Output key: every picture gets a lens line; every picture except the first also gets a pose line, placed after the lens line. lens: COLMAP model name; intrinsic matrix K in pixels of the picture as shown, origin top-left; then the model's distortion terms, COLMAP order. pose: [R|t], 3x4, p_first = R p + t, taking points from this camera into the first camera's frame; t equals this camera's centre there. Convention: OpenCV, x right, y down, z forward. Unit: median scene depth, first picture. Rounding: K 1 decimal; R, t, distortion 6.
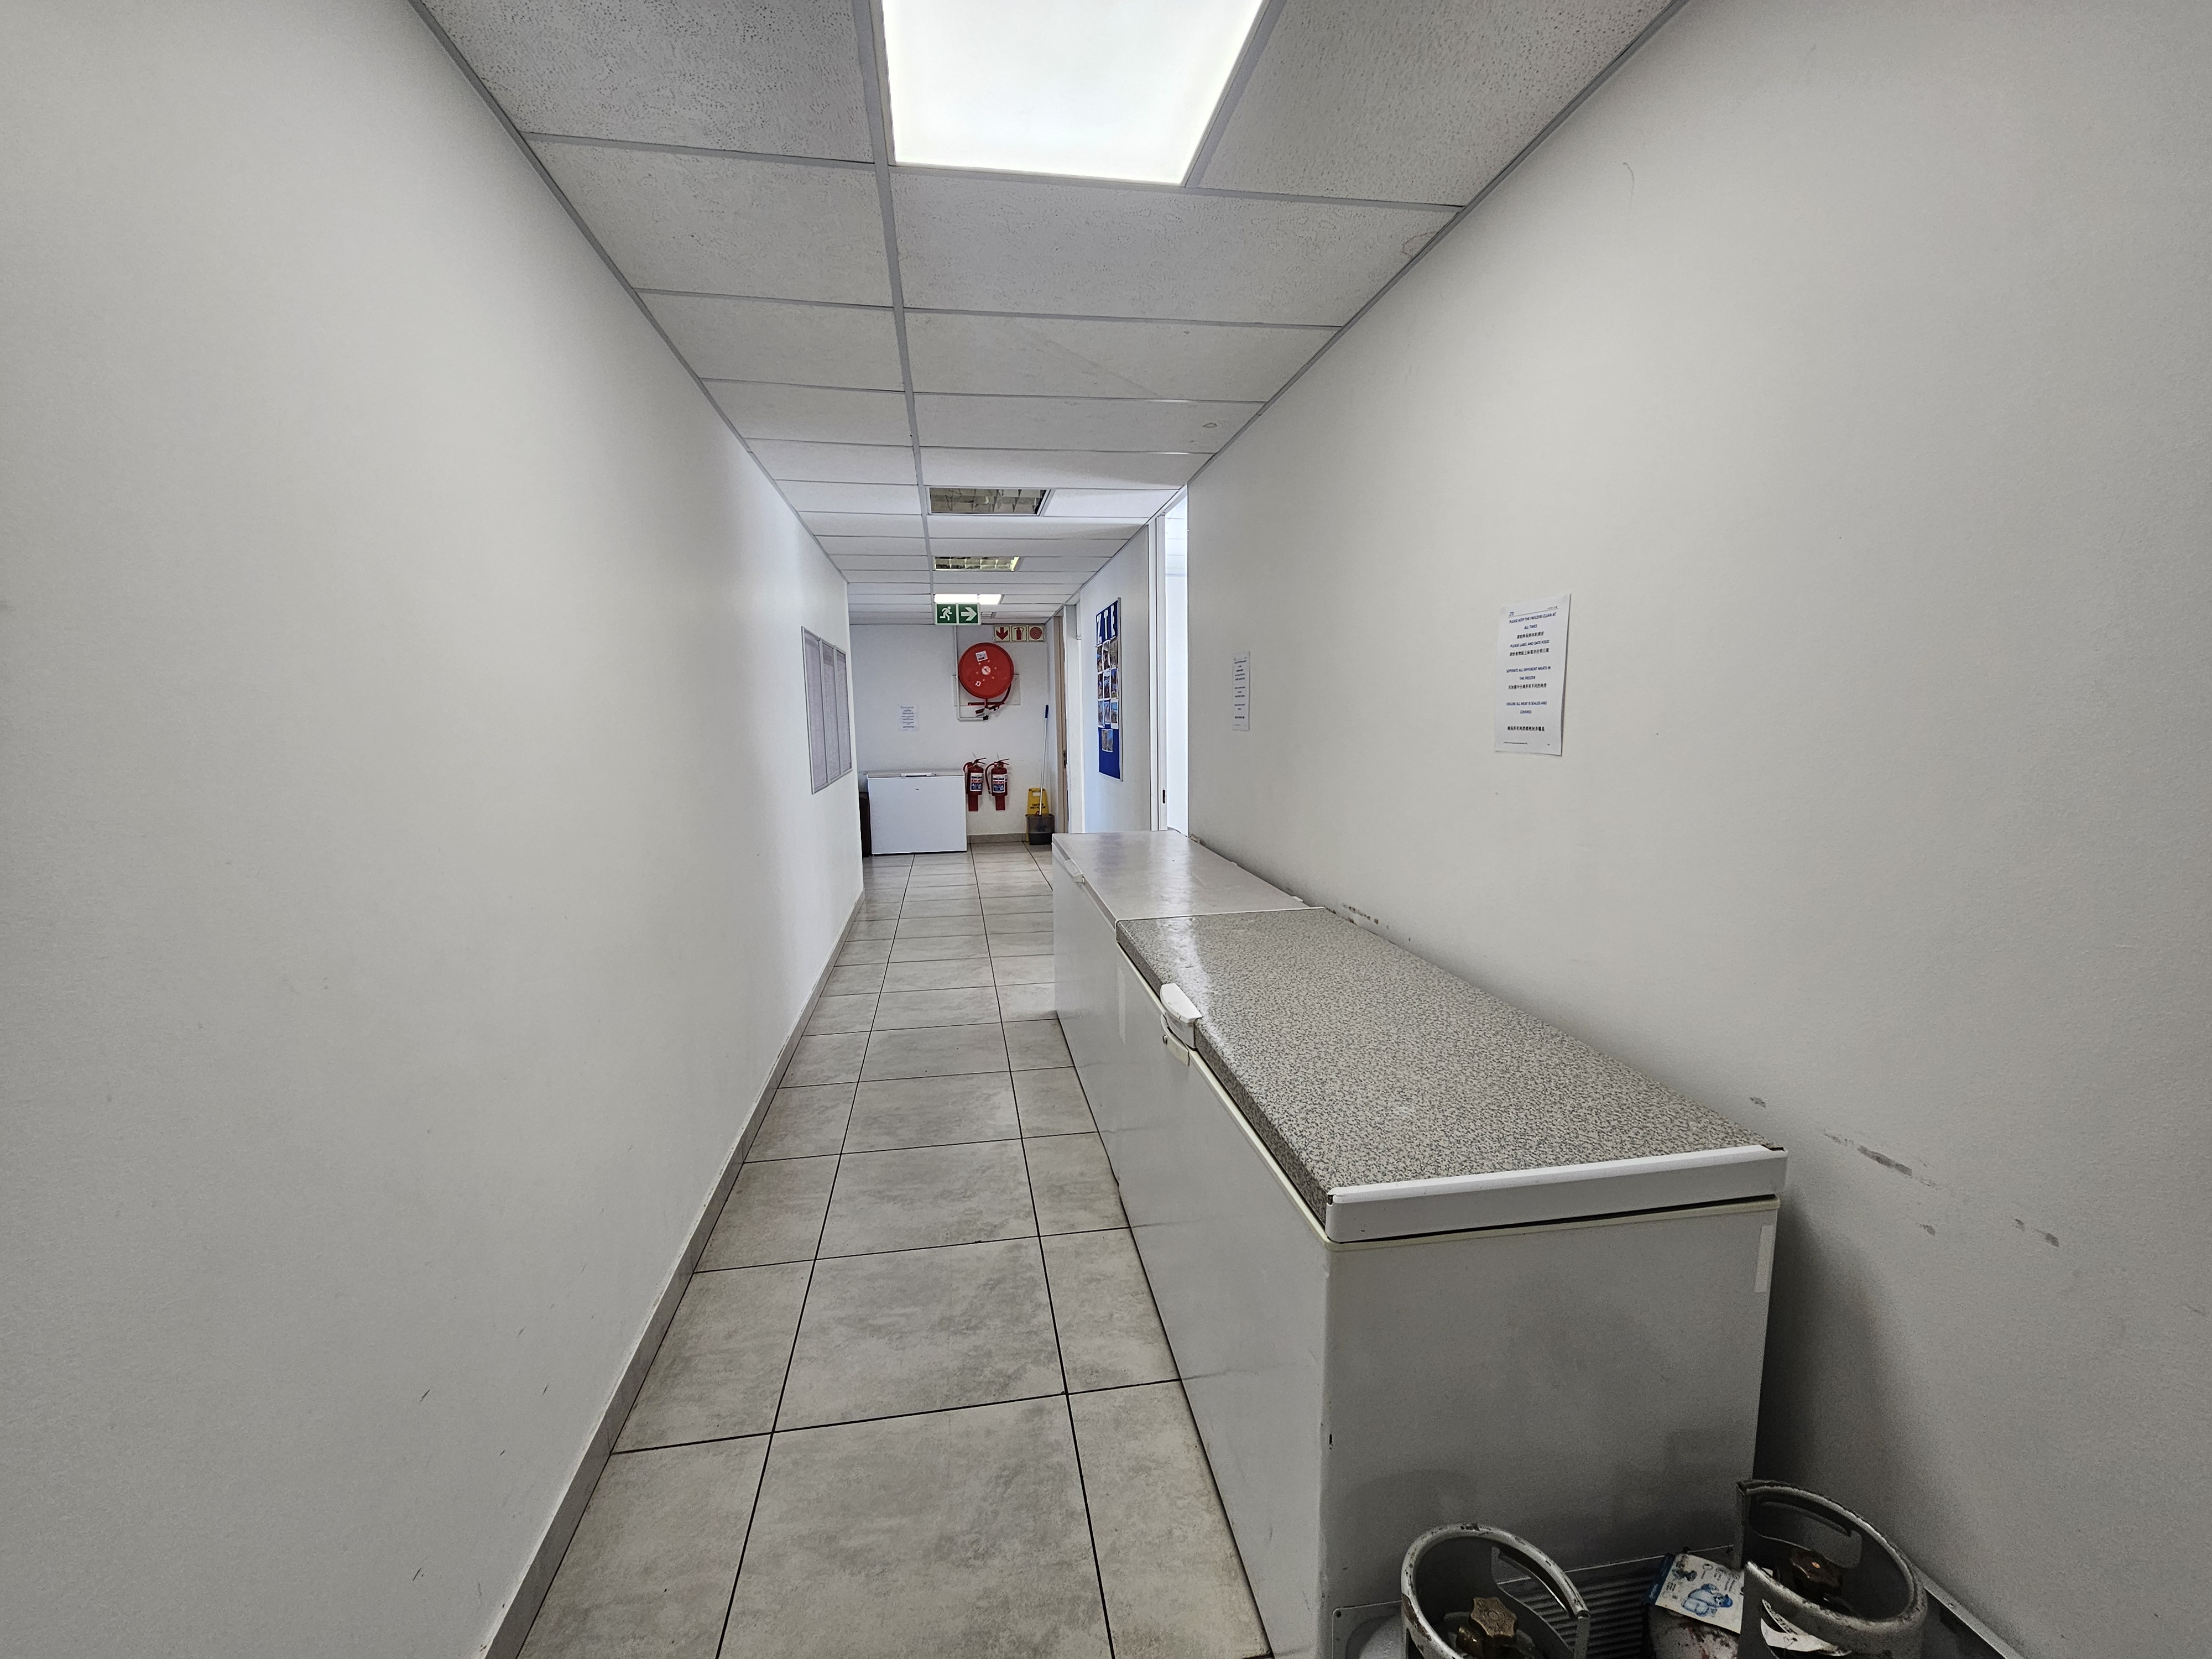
lens RADIAL K [[908.8, 0, 1101.9], [0, 908.8, 839.5], [0, 0, 1]] dist [-0.002093, -0.000502]
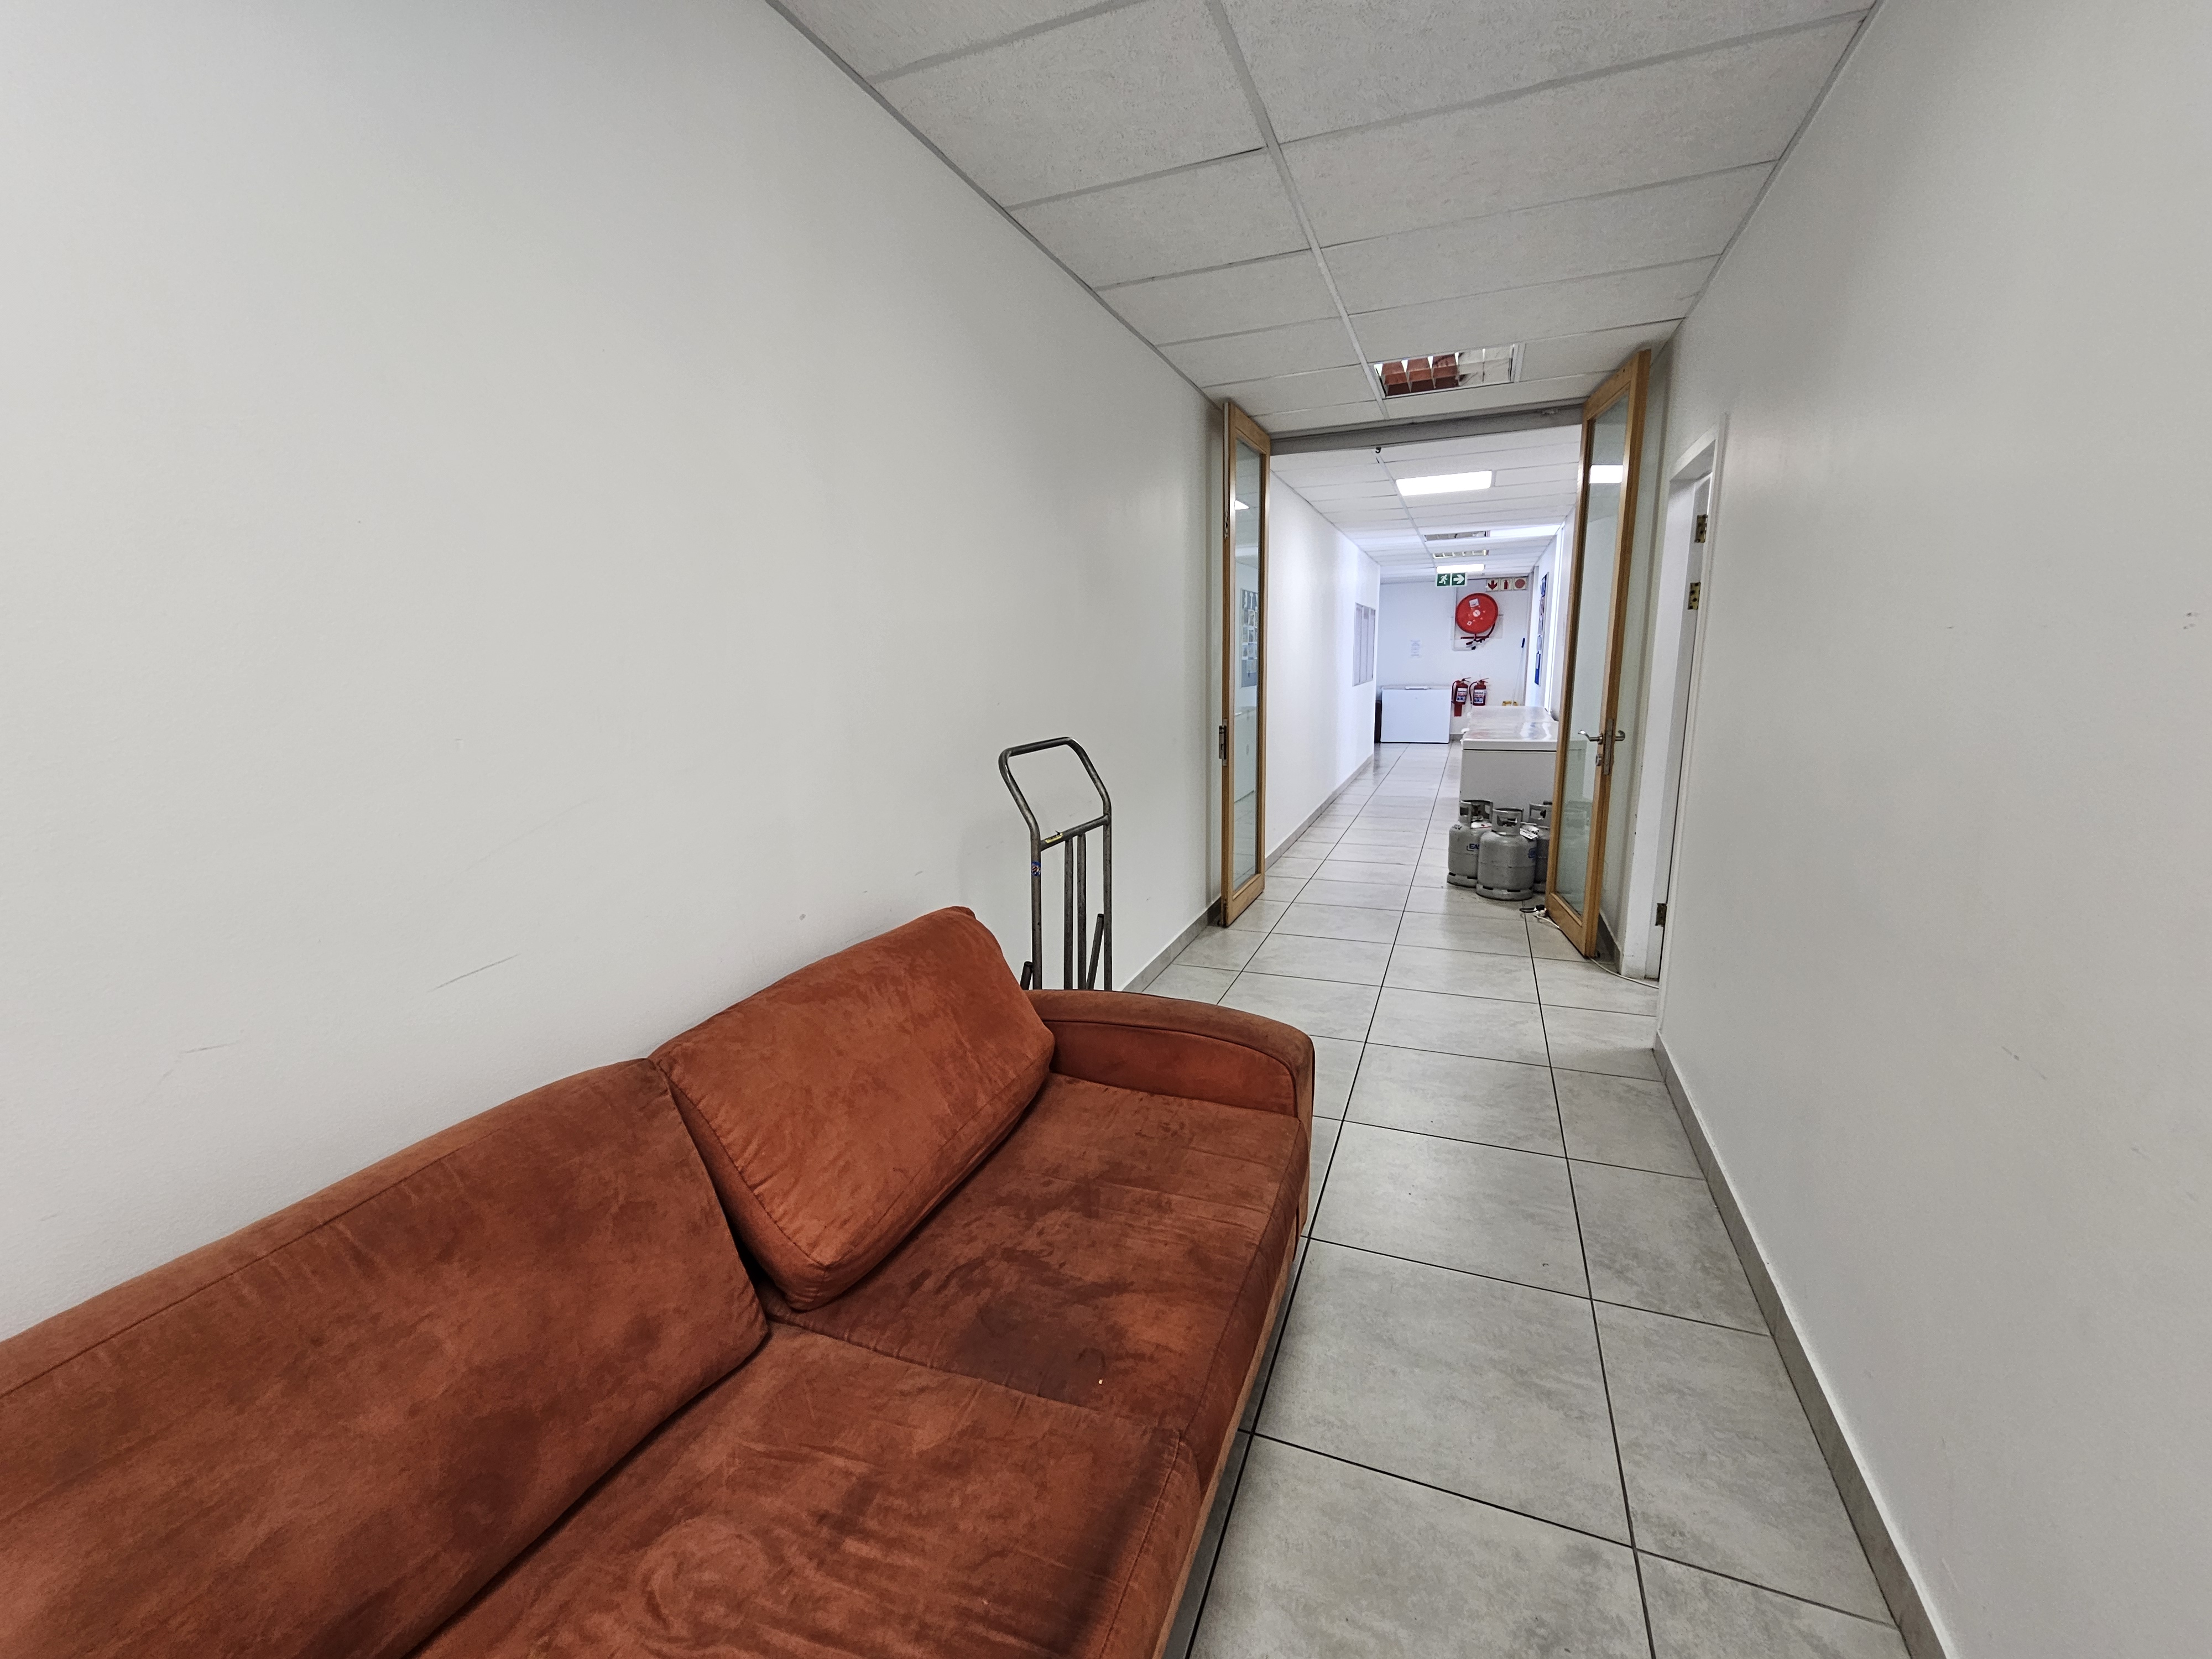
lens RADIAL K [[908.8, 0, 1099.4], [0, 908.8, 828.5], [0, 0, 1]] dist [-0.002093, -0.000502]
pose [[0.850711, 0.098782, -0.516268, 0.131079], [-0.067676, 0.994592, 0.078788, 0.069694], [0.521259, -0.032087, 0.852795, -0.489825]]
